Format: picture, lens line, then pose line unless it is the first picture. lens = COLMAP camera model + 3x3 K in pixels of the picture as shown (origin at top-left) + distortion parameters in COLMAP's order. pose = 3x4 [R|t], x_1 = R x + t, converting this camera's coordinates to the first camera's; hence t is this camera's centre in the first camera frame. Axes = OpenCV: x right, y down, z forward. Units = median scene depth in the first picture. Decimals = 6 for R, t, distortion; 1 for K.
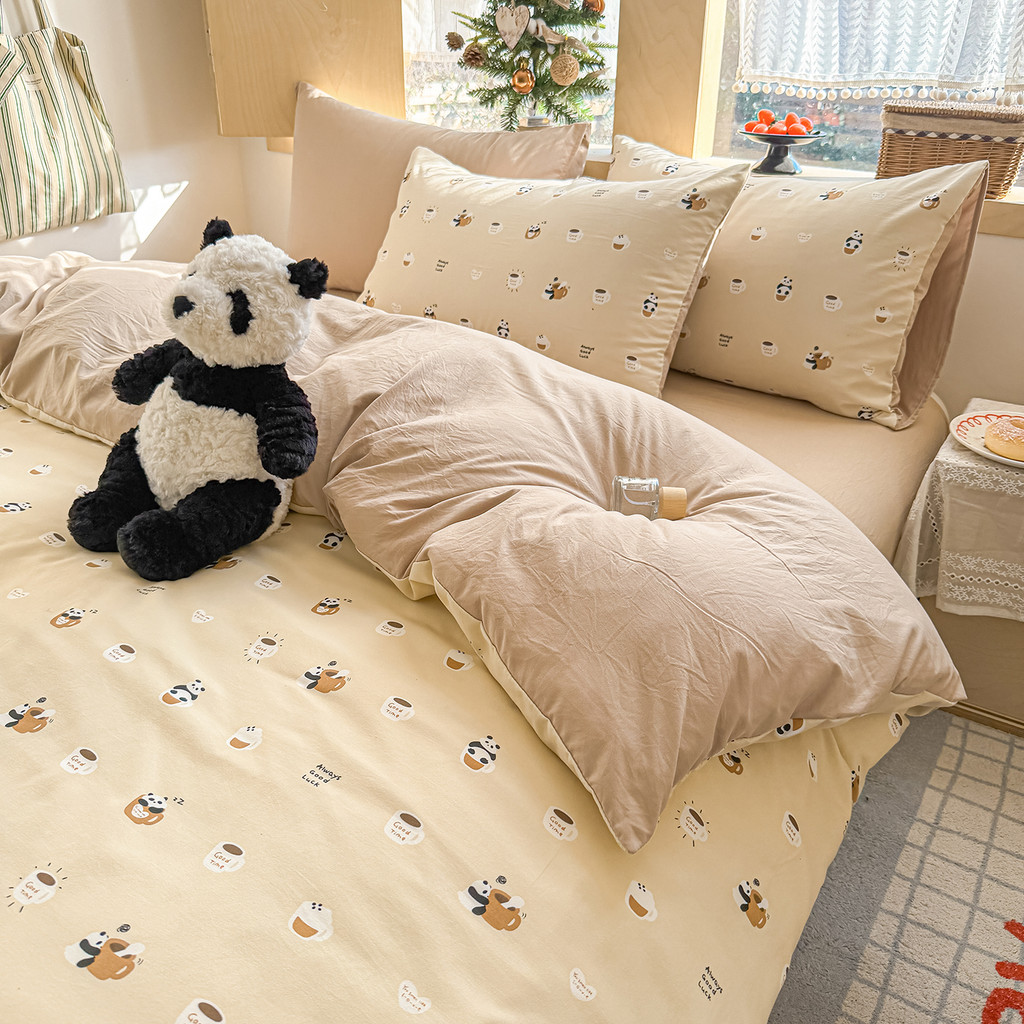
lens RADIAL K [[992.1, 0, 512.0], [0, 992.1, 512.0], [0, 0, 1]] dist [0.031828, -0.079820]
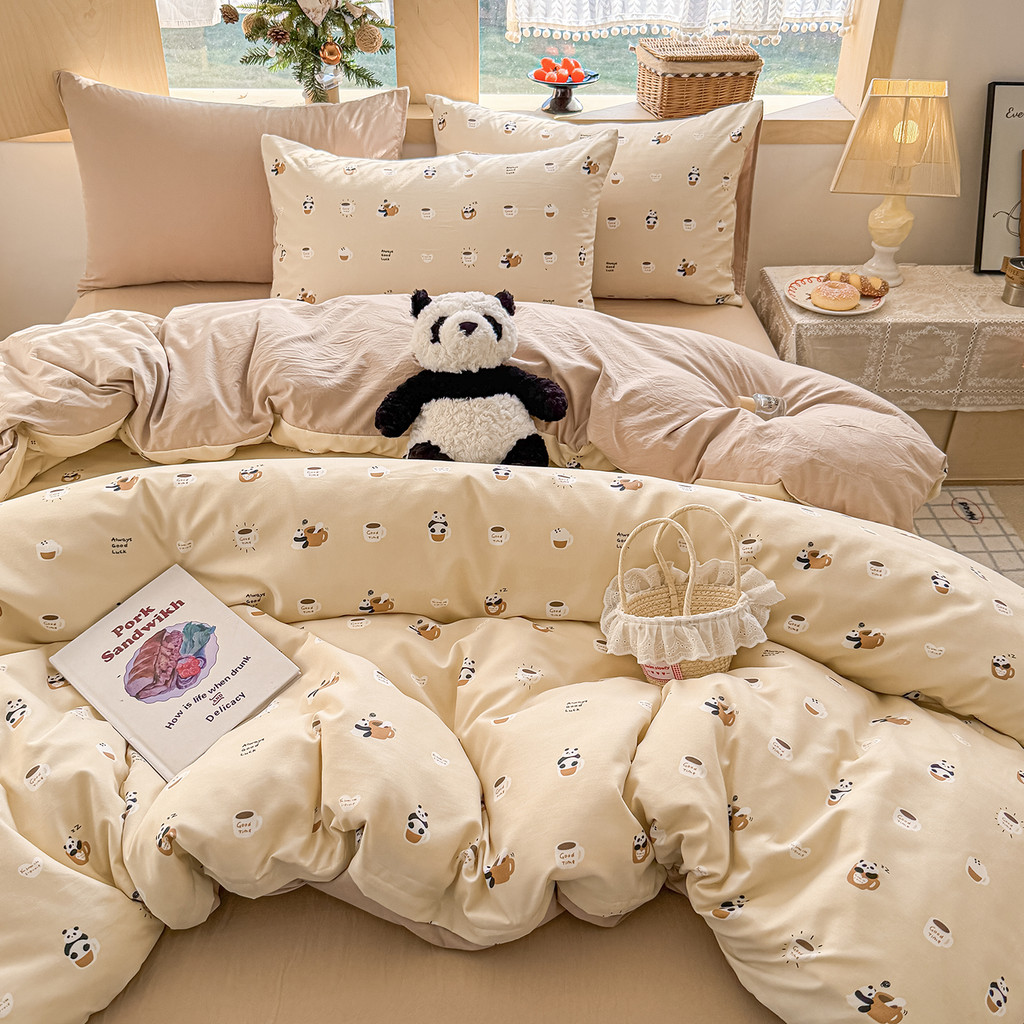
lens RADIAL K [[1141.5, 0, 533.5], [0, 1141.5, 524.8], [0, 0, 1]] dist [0.157921, -0.354733]
pose [[0.809532, -0.330964, 0.484892, -0.734485], [0.260585, 0.942693, 0.208387, -0.207817], [-0.526073, -0.042340, 0.849385, -0.223781]]
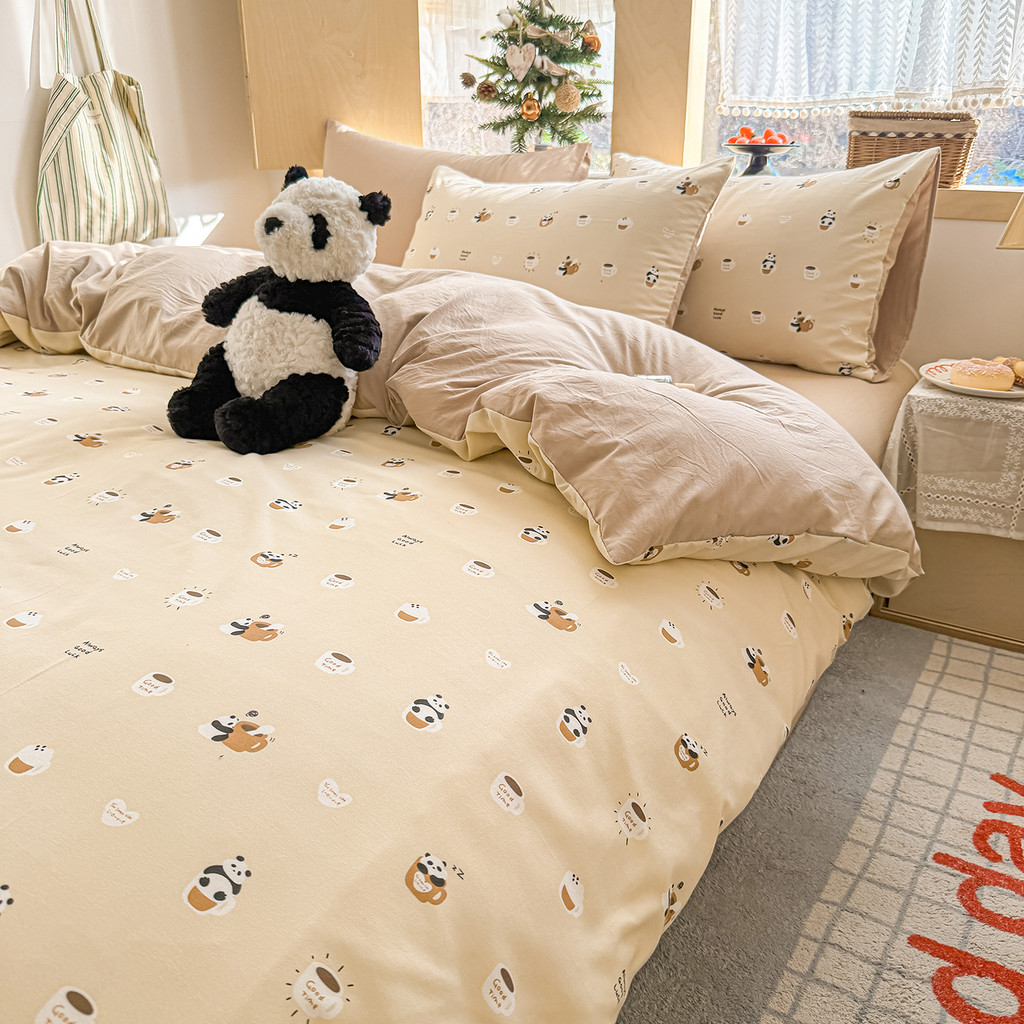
lens RADIAL K [[998.3, 0, 512.0], [0, 998.3, 512.0], [0, 0, 1]] dist [0.047310, -0.121434]
pose [[0.999799, -0.017112, 0.010429, -0.037806], [0.018035, 0.995227, -0.095908, 0.166934], [-0.008738, 0.096076, 0.995336, -0.113307]]
